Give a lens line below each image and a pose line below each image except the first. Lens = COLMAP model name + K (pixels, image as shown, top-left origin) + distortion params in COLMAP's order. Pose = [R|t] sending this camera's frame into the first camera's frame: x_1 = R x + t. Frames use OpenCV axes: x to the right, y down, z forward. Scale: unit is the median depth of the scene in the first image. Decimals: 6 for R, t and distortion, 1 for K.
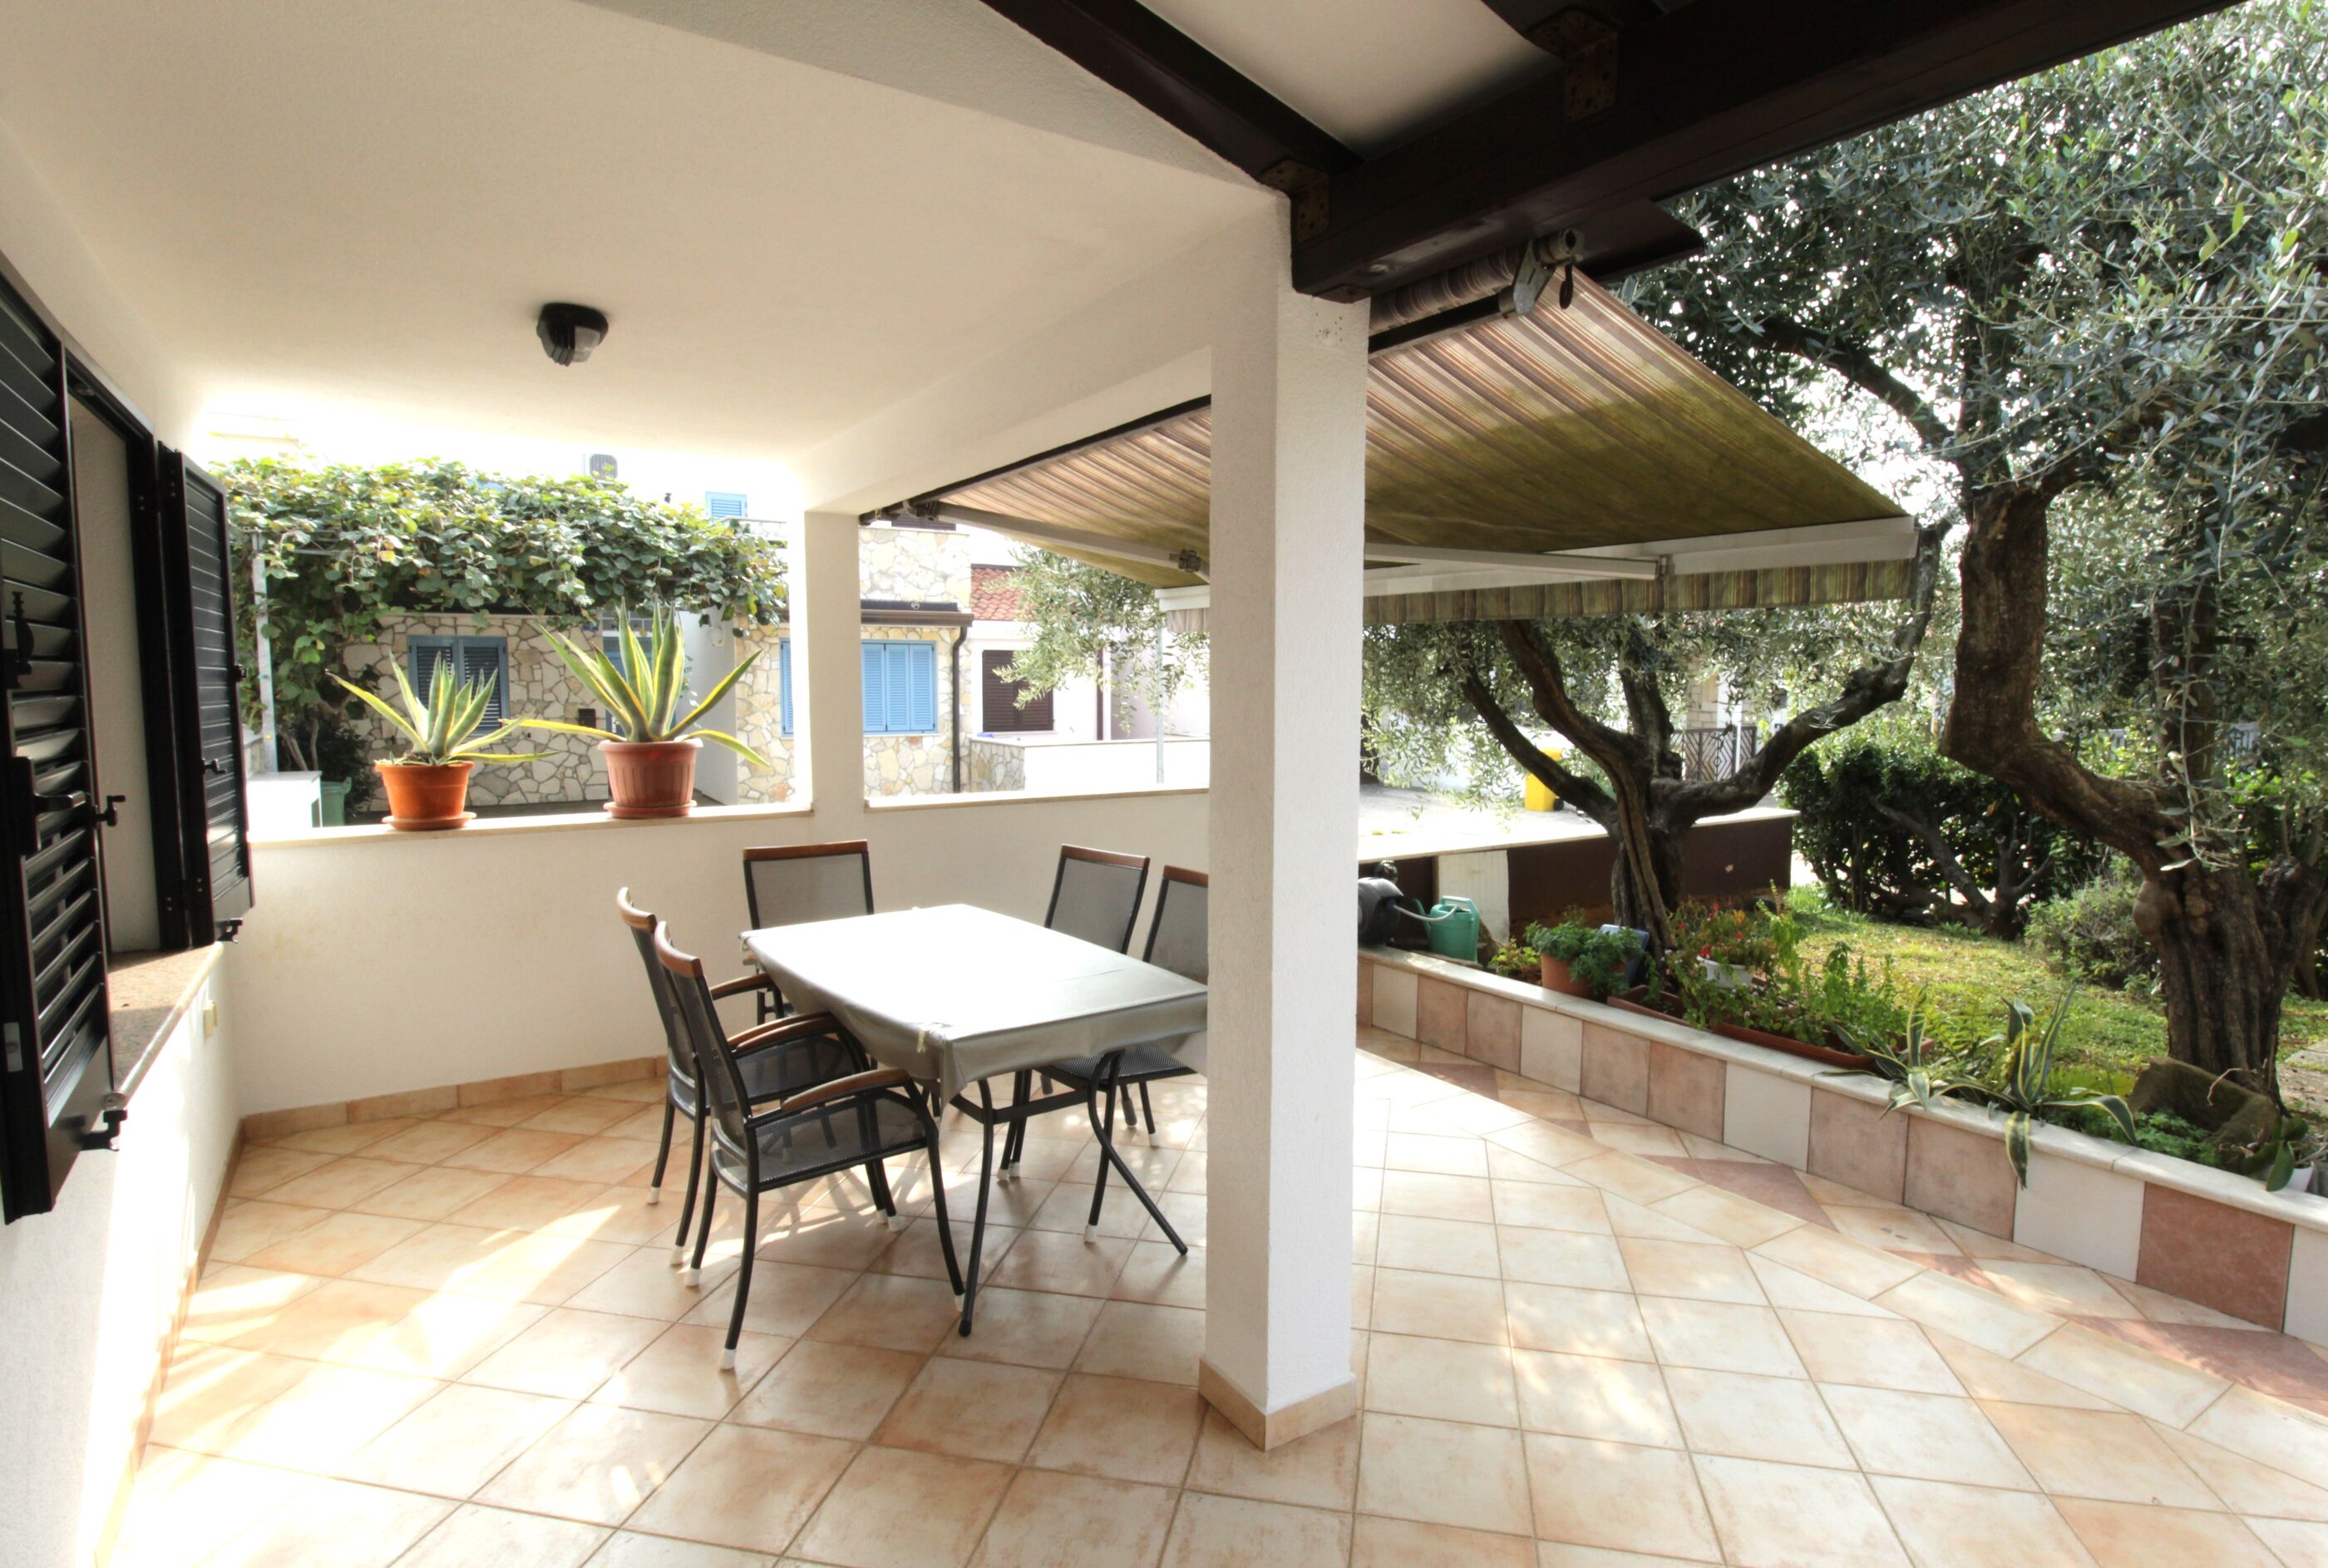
lens RADIAL K [[1203.1, 0, 1169.8], [0, 1203.1, 778.9], [0, 0, 1]] dist [0.002047, -0.014236]
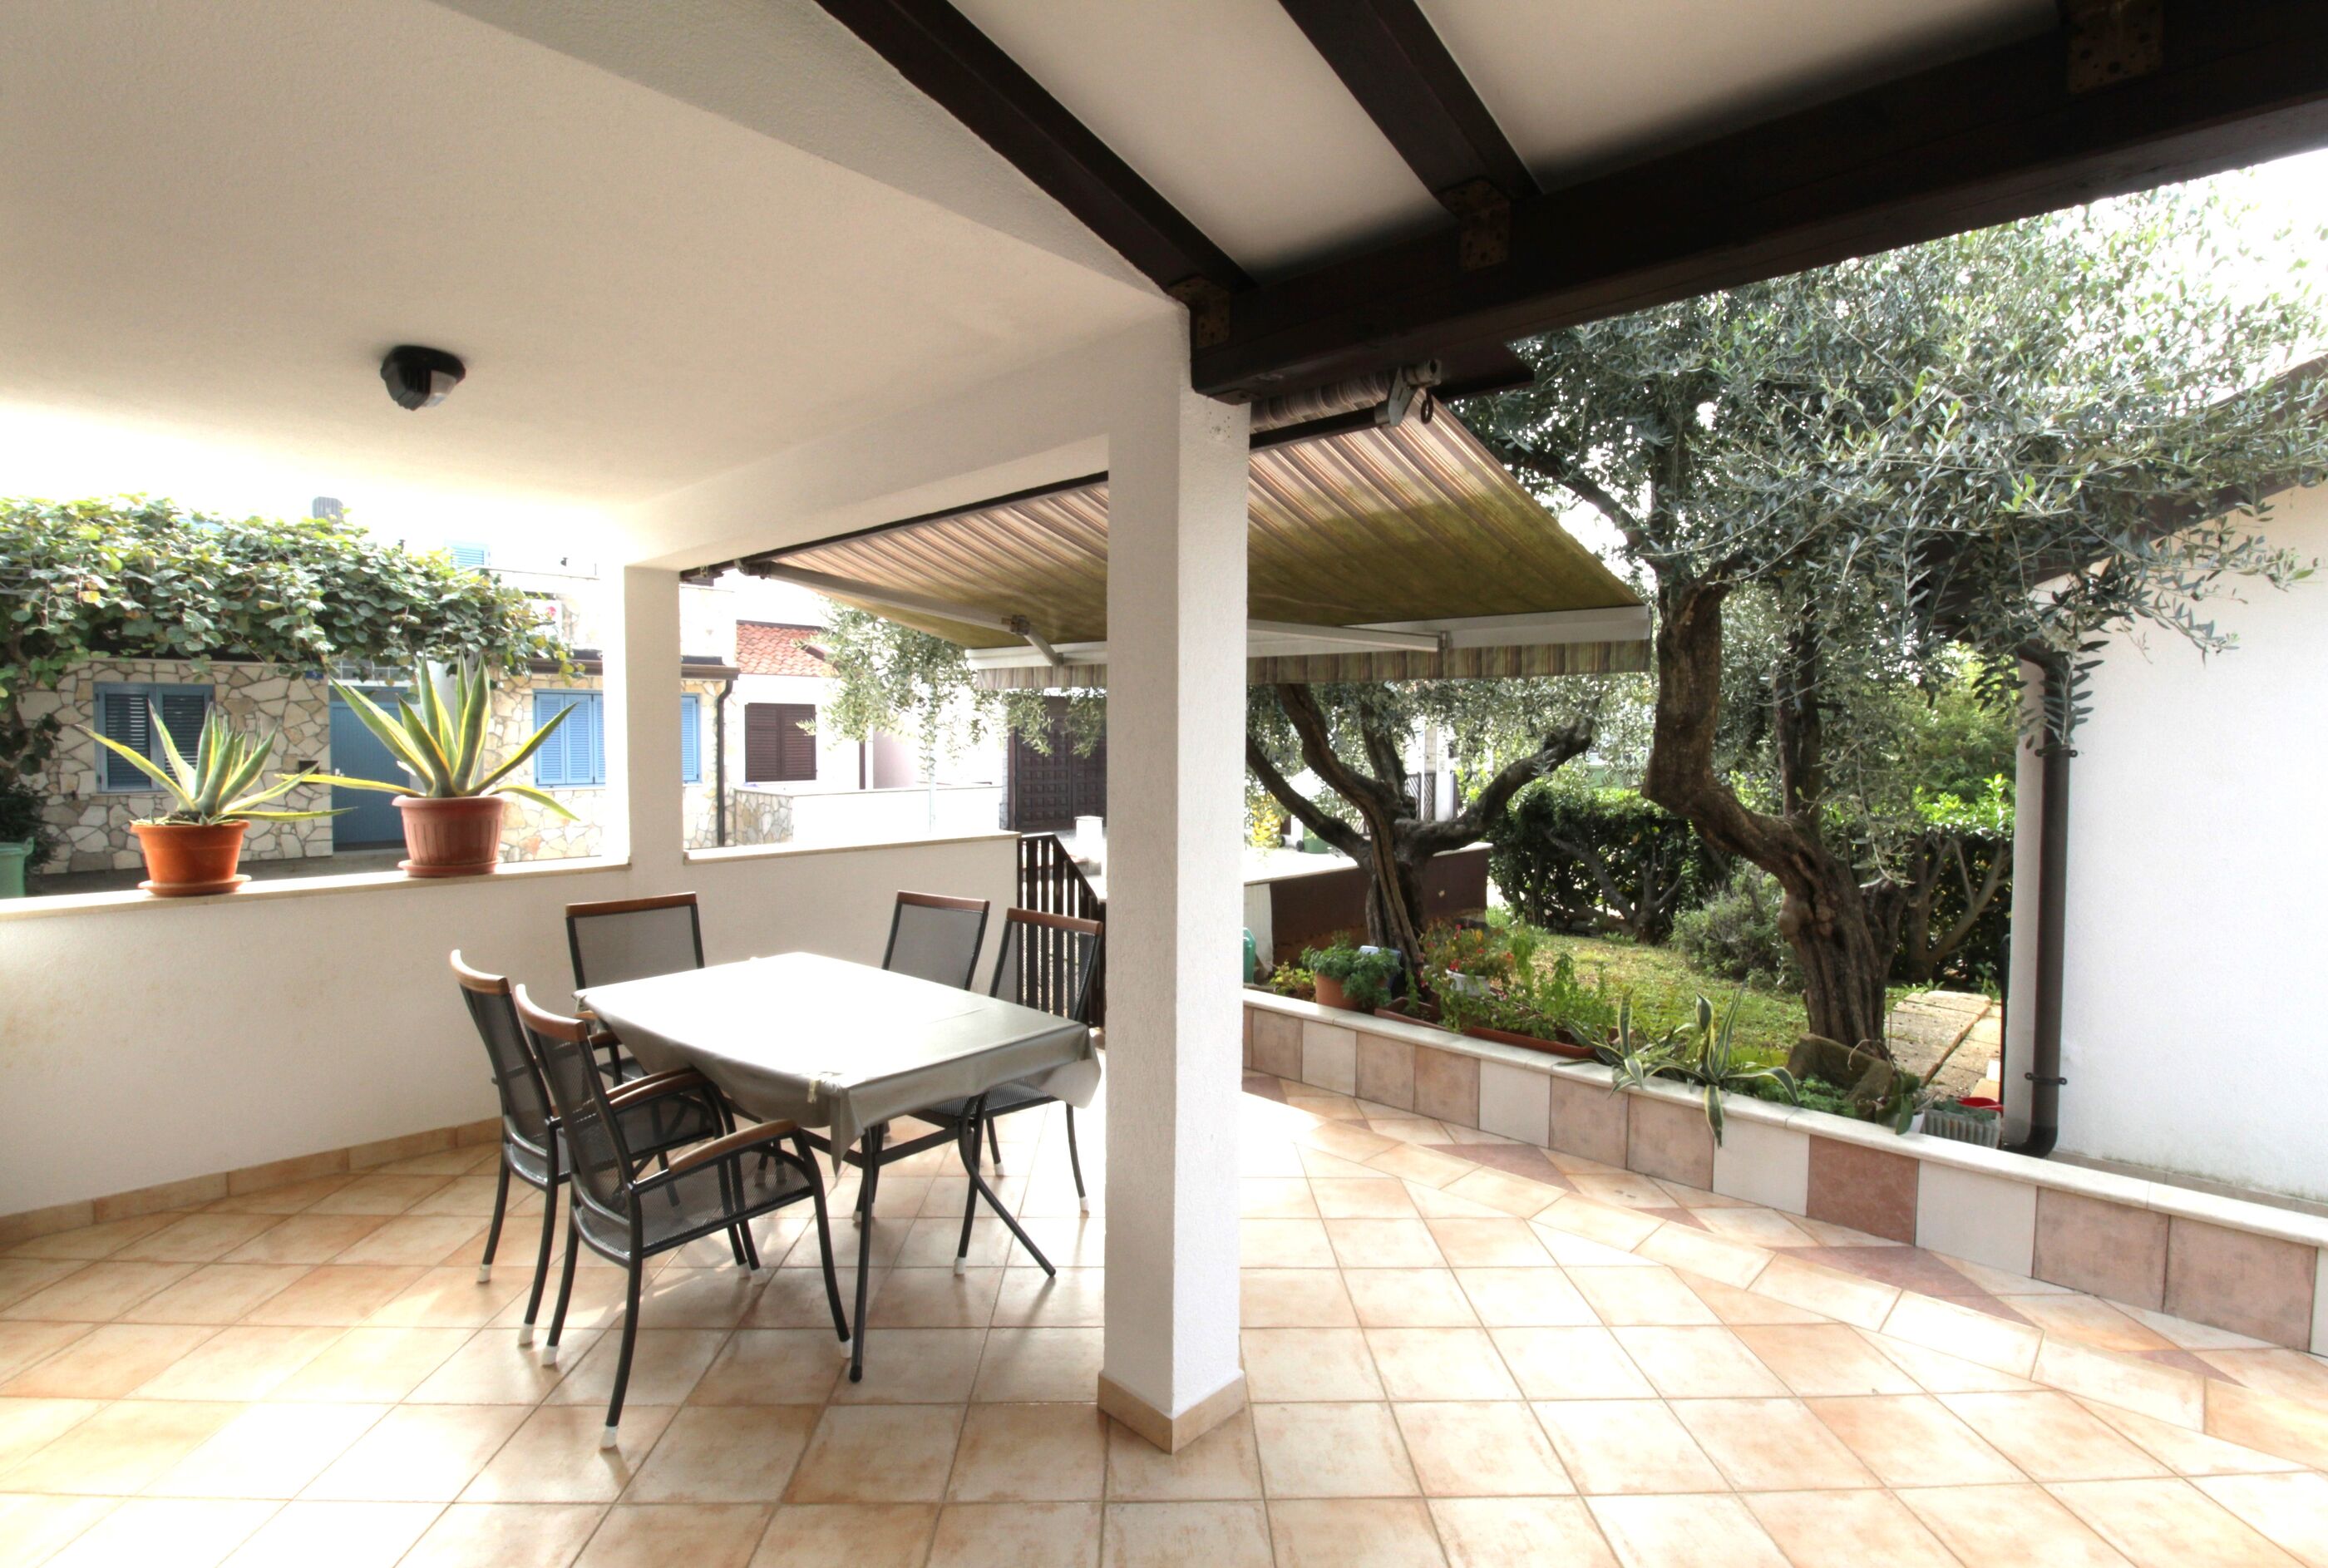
lens RADIAL K [[1097.7, 0, 1173.2], [0, 1097.7, 778.1], [0, 0, 1]] dist [0.000574, -0.015065]
pose [[0.972858, -0.006236, 0.231321, -0.085941], [0.015531, 0.999142, -0.038384, -0.003764], [-0.230883, 0.040934, 0.972120, 0.014452]]
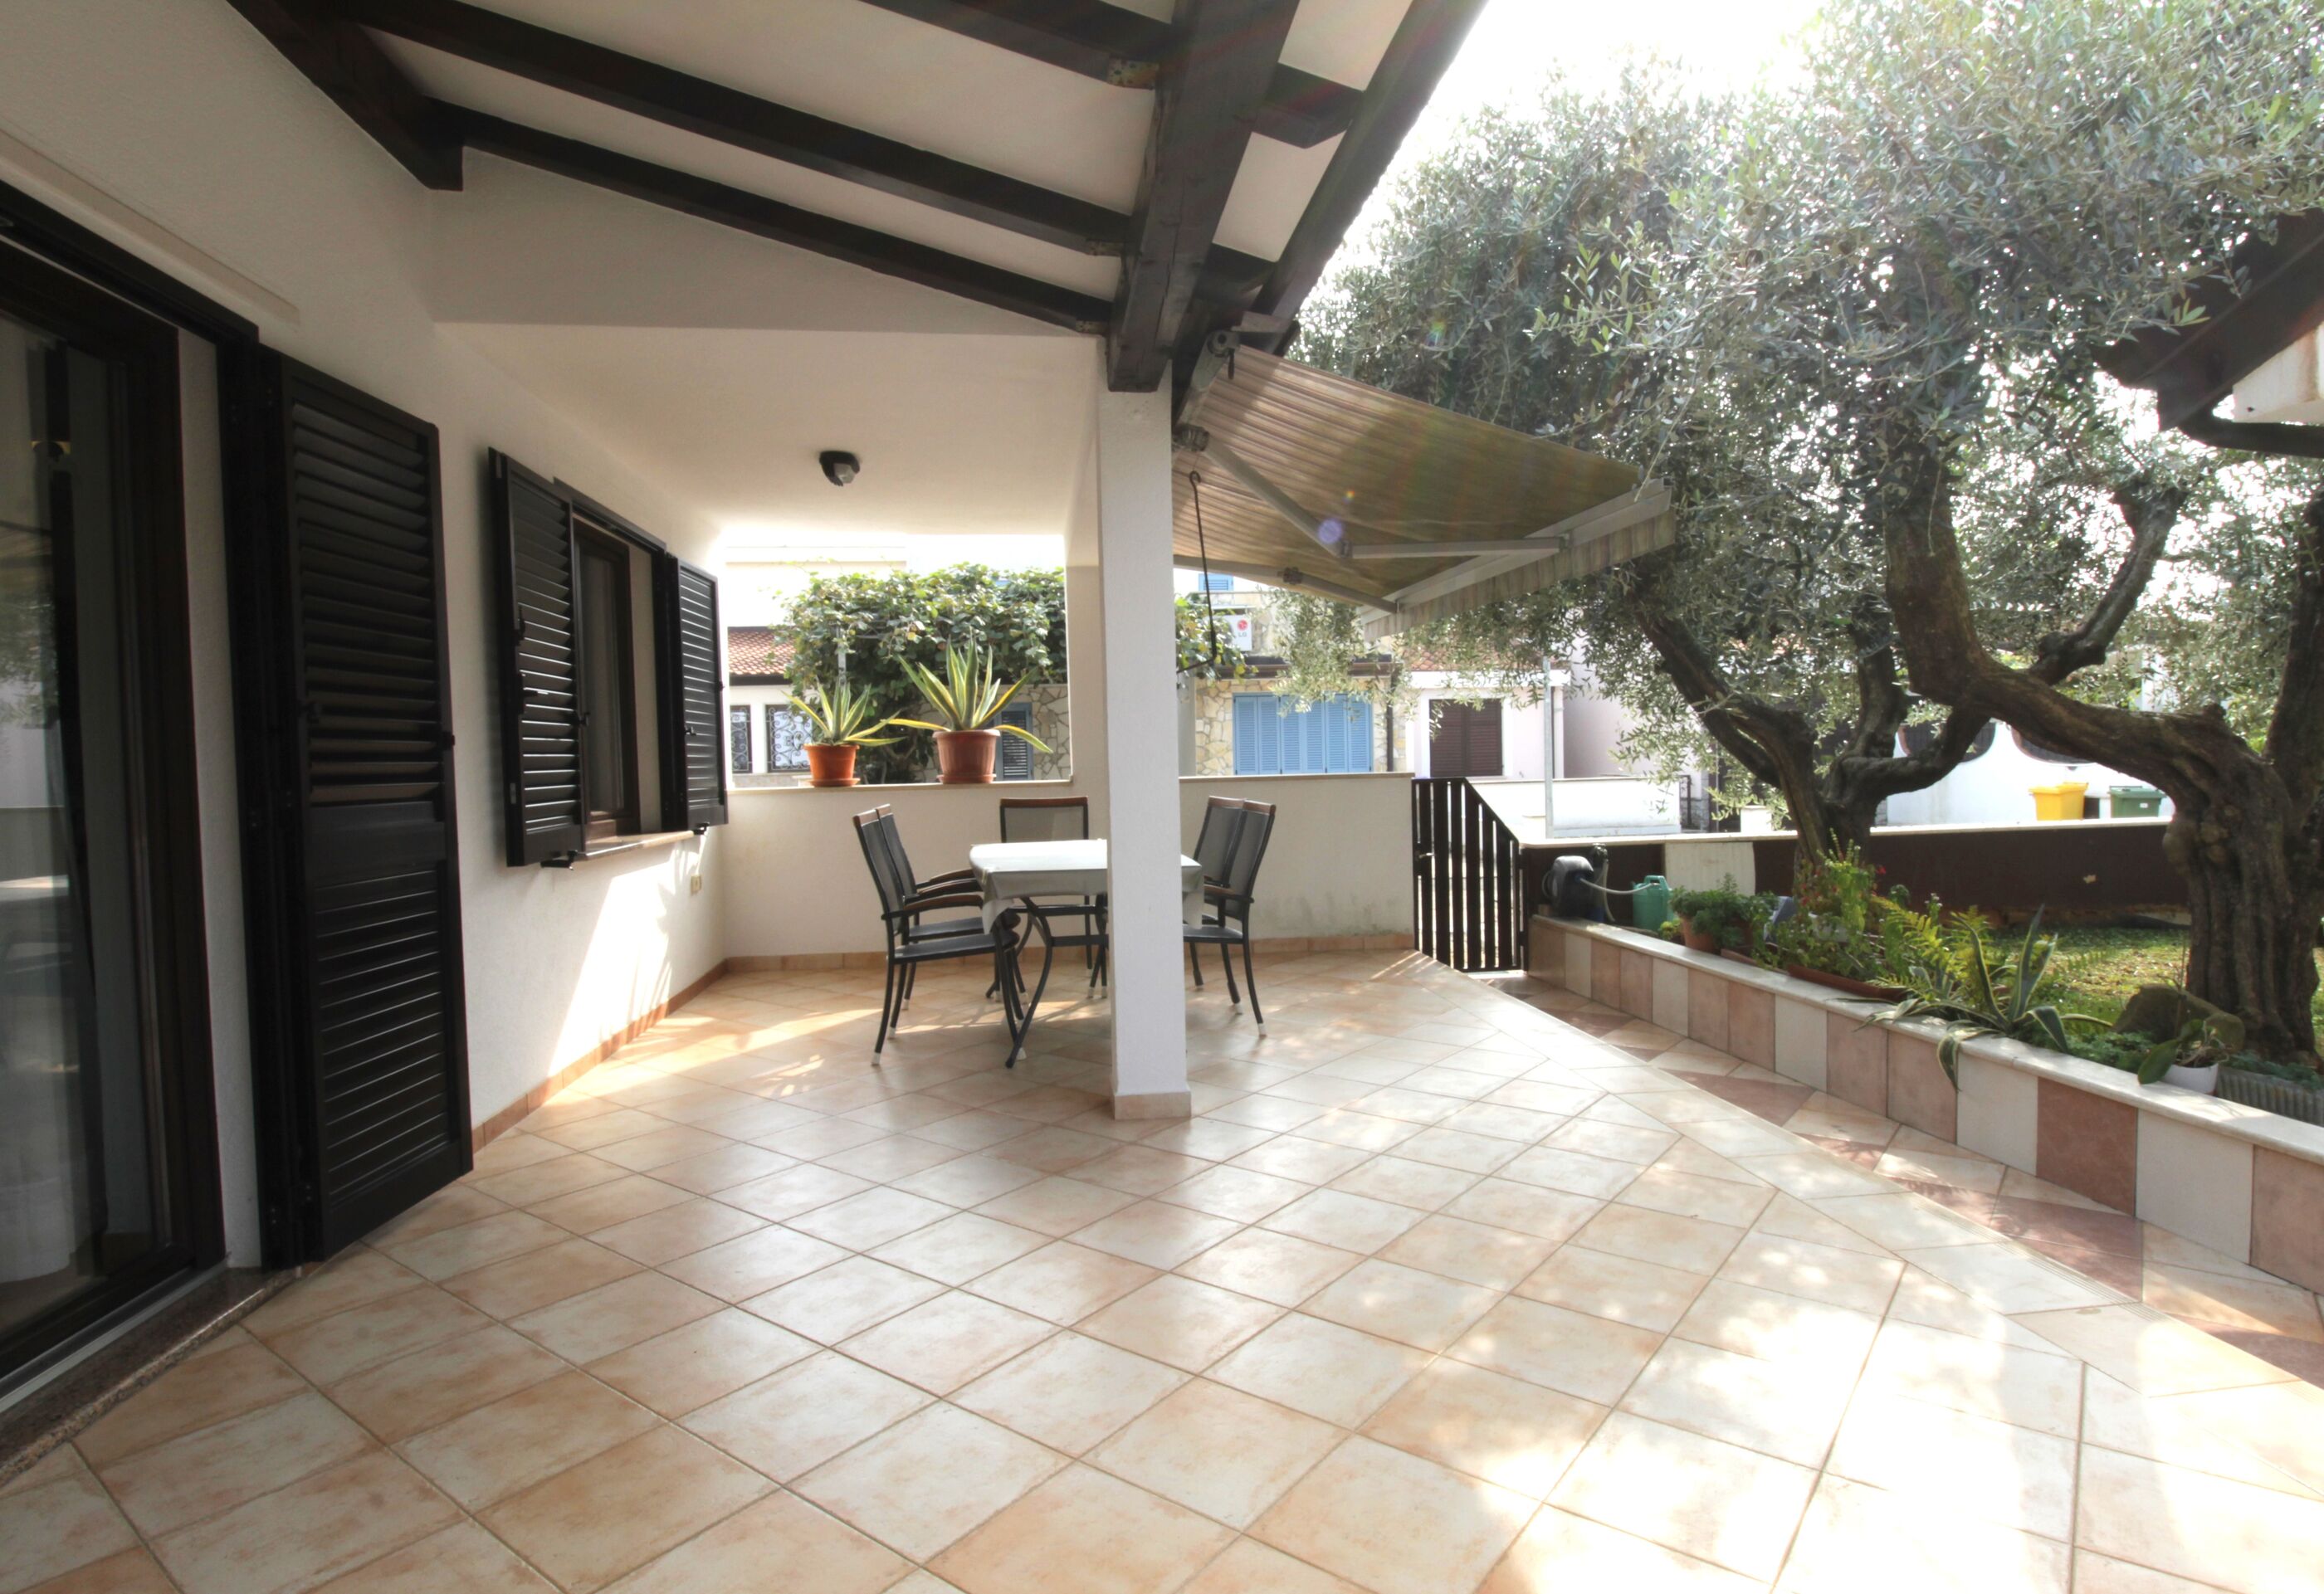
lens RADIAL K [[1208.6, 0, 1162.0], [0, 1208.6, 797.0], [0, 0, 1]] dist [-0.001145, -0.013771]
pose [[0.898317, -0.006898, -0.439295, 0.501815], [-0.012271, 0.999093, -0.040781, 0.123061], [0.439177, 0.042025, 0.897417, -0.244395]]
